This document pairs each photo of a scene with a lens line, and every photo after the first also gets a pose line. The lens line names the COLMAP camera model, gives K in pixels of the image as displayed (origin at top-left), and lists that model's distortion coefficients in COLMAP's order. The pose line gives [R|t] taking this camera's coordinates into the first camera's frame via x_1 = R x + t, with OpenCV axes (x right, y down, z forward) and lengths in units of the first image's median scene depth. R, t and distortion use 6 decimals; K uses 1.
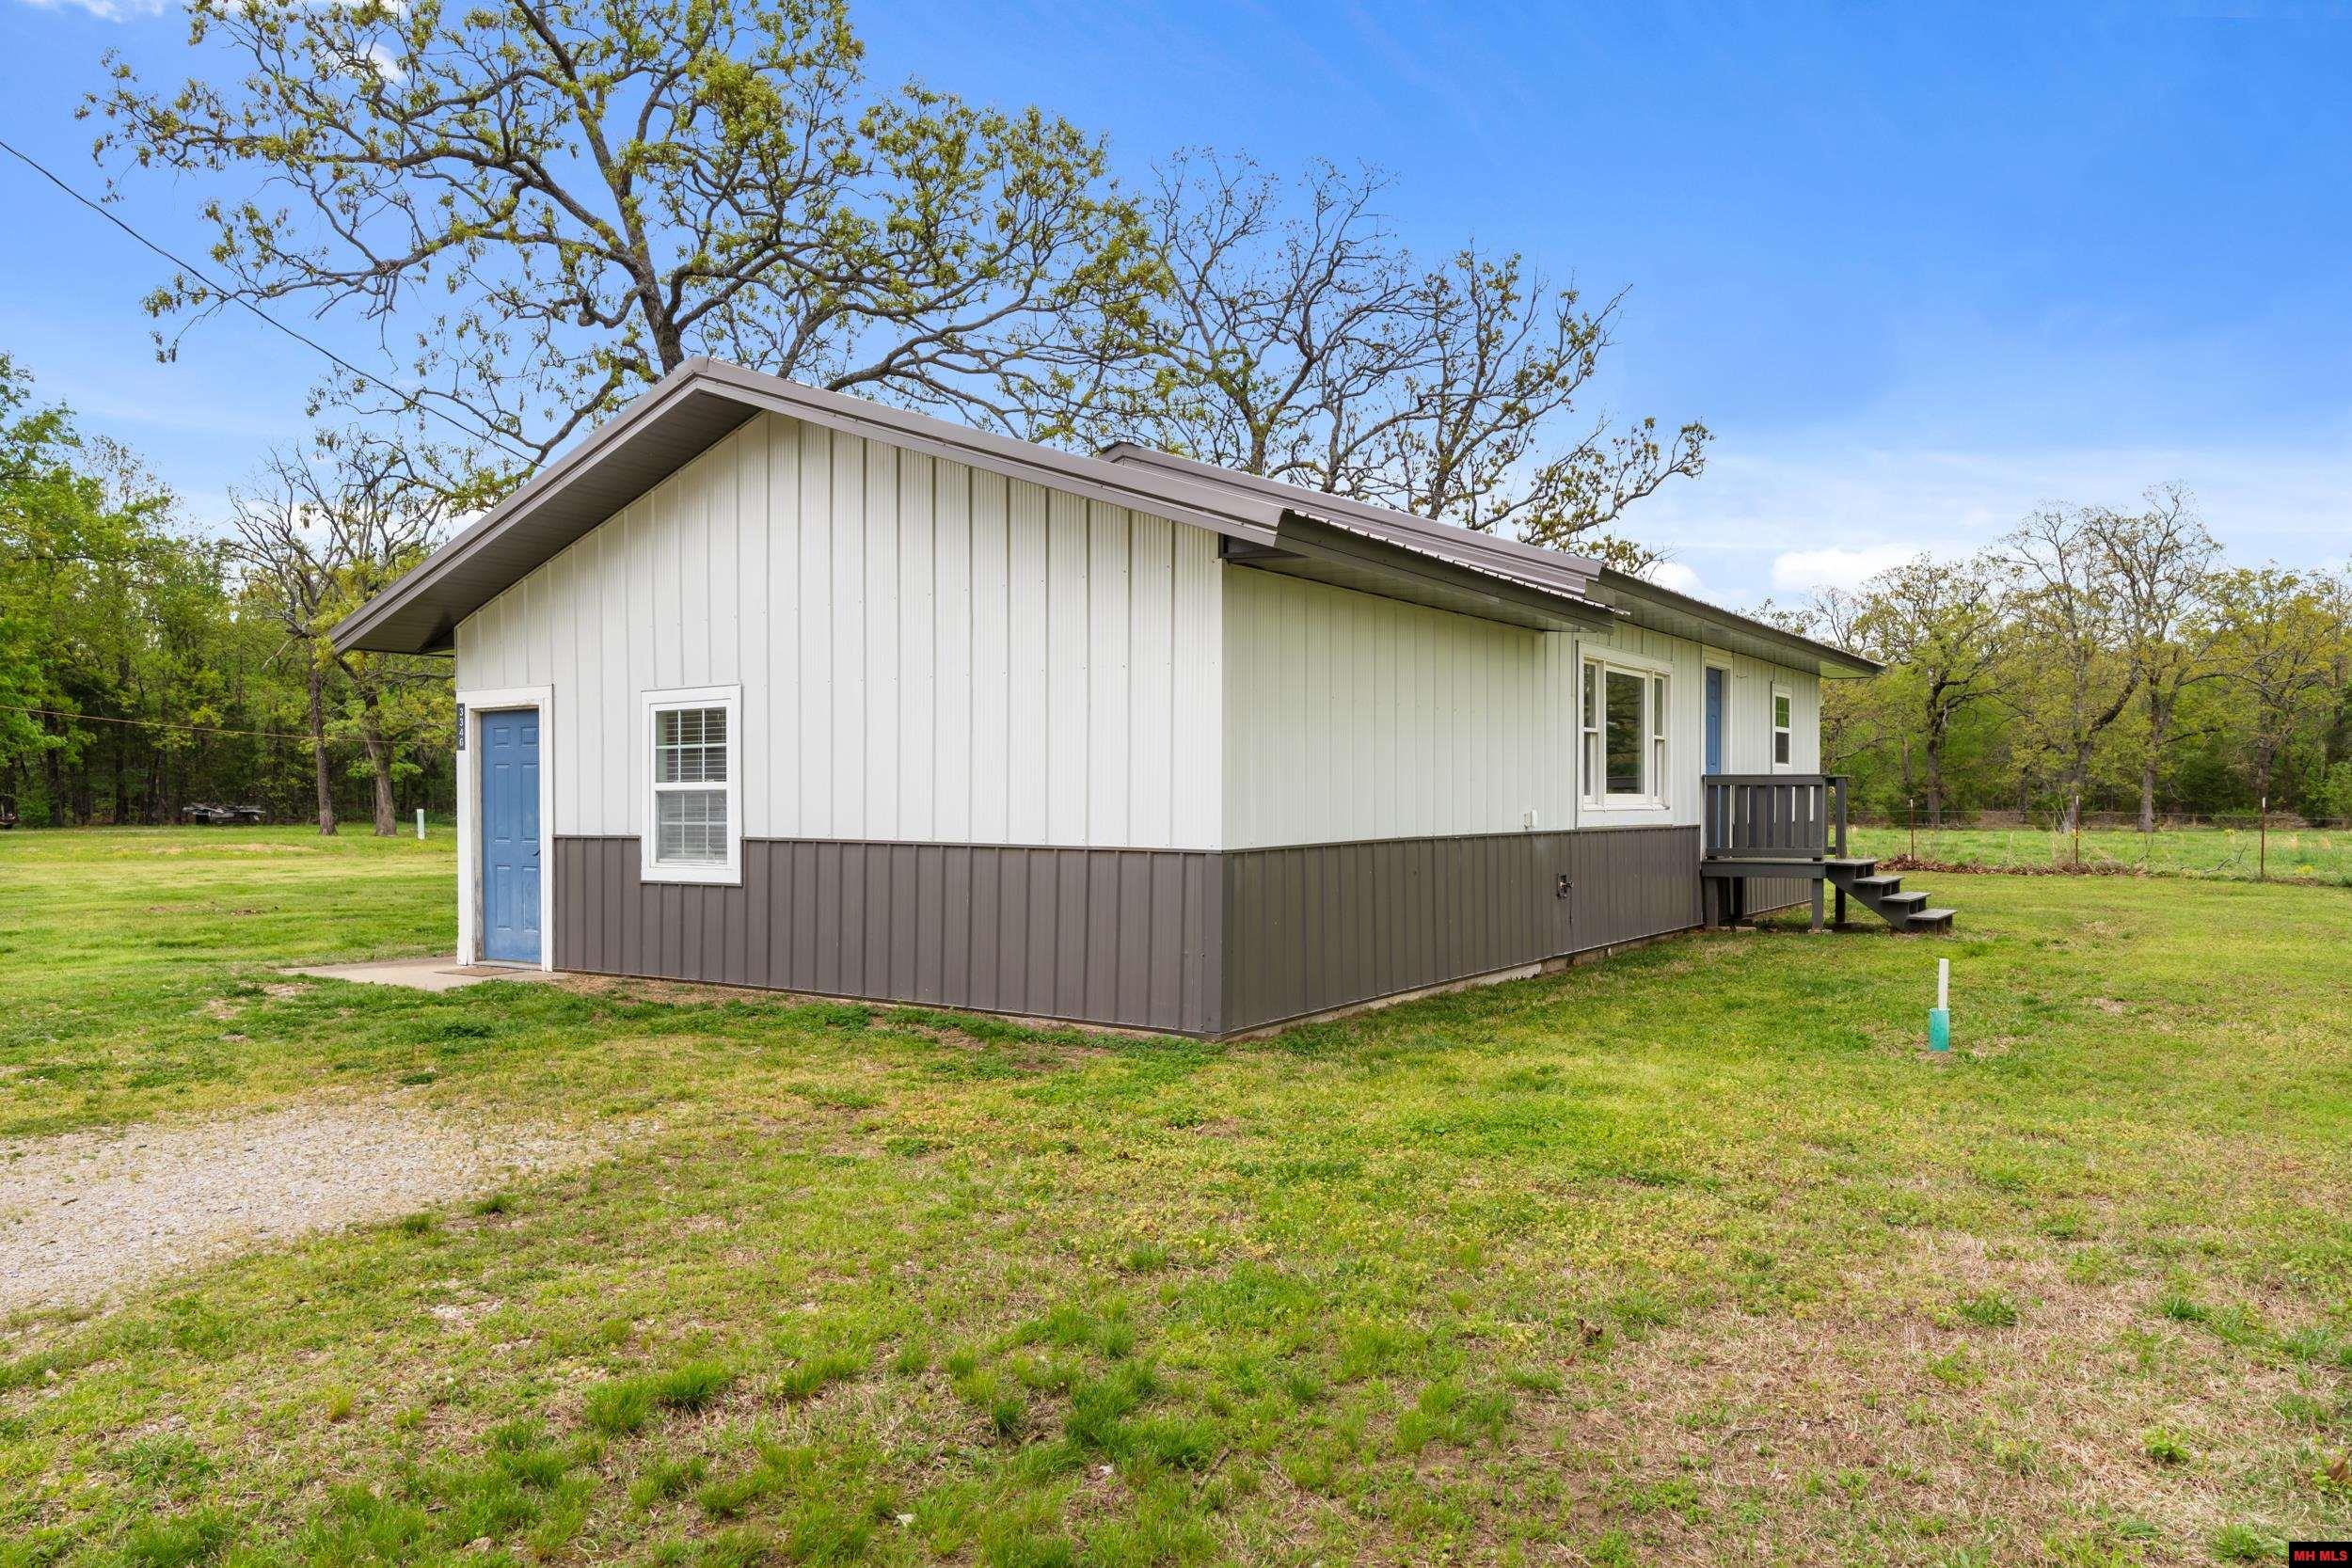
lens RADIAL K [[1522.6, 0, 1173.5], [0, 1522.6, 793.0], [0, 0, 1]] dist [0.004858, 0.001413]
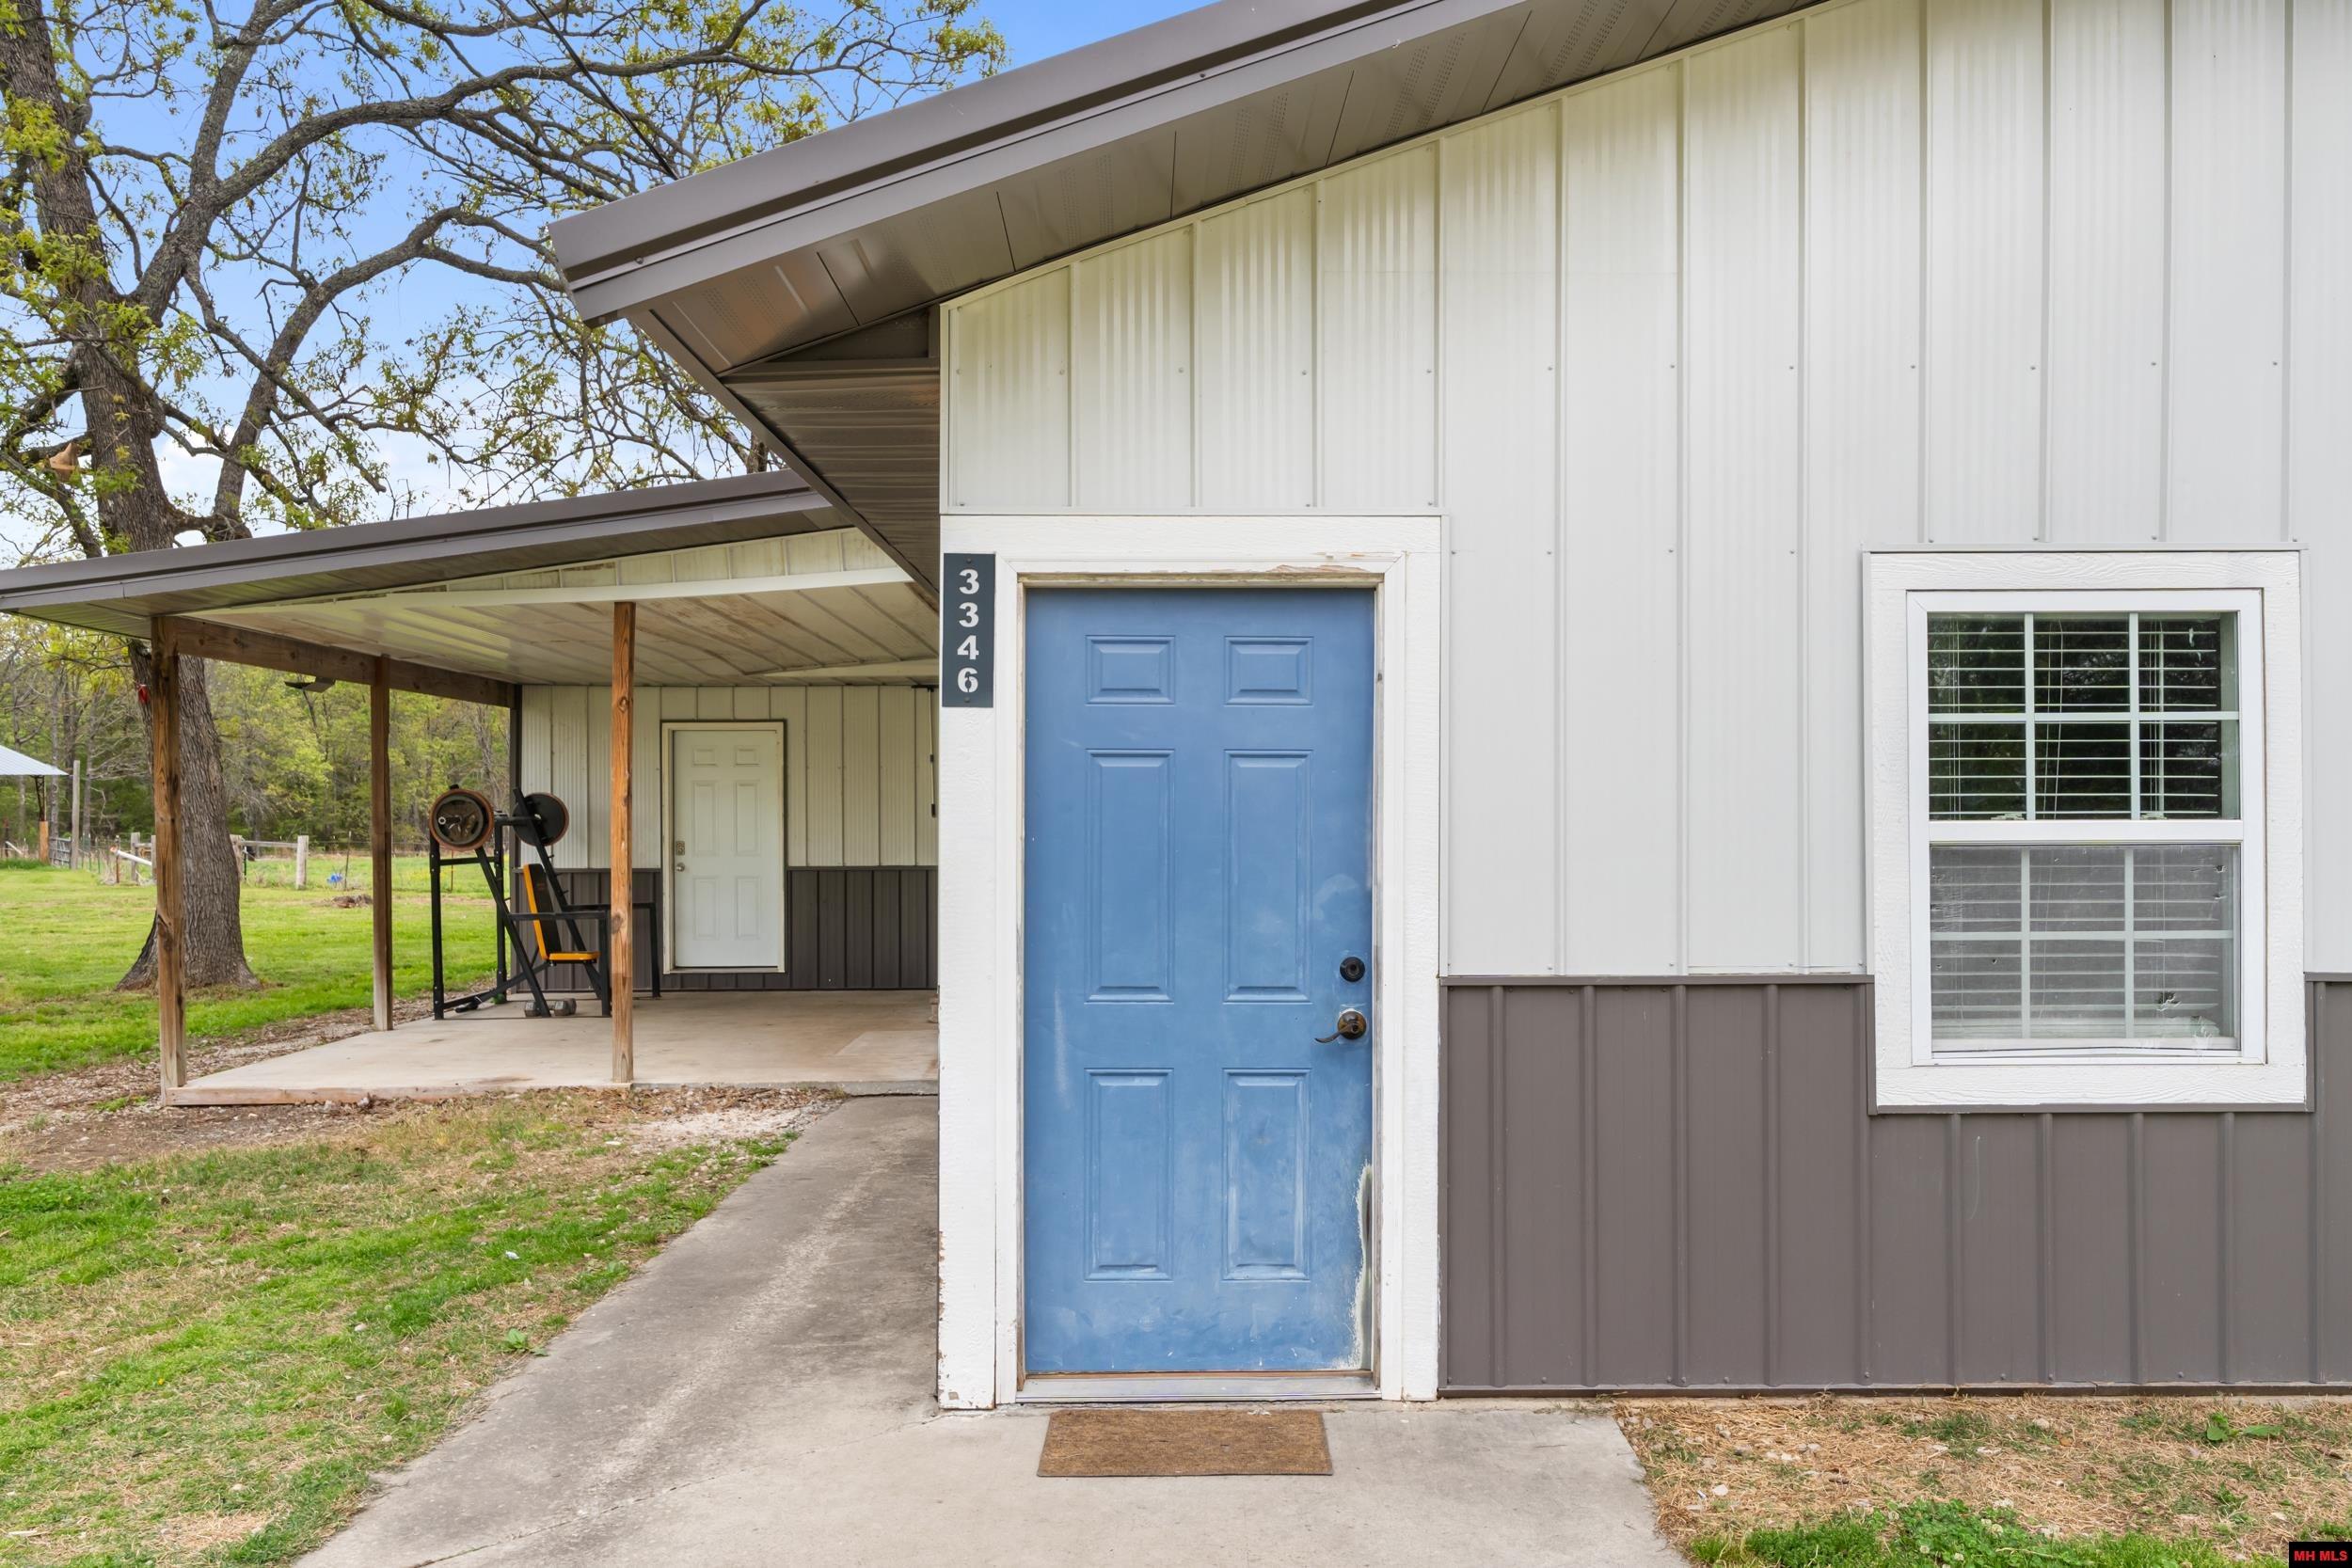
lens RADIAL K [[1522.6, 0, 1175.6], [0, 1522.6, 788.2], [0, 0, 1]] dist [0.004858, 0.001413]
pose [[0.833258, 0.006278, 0.552849, -0.674254], [-0.002349, 0.999967, -0.007815, -0.010987], [-0.552879, 0.005213, 0.833245, 0.806242]]
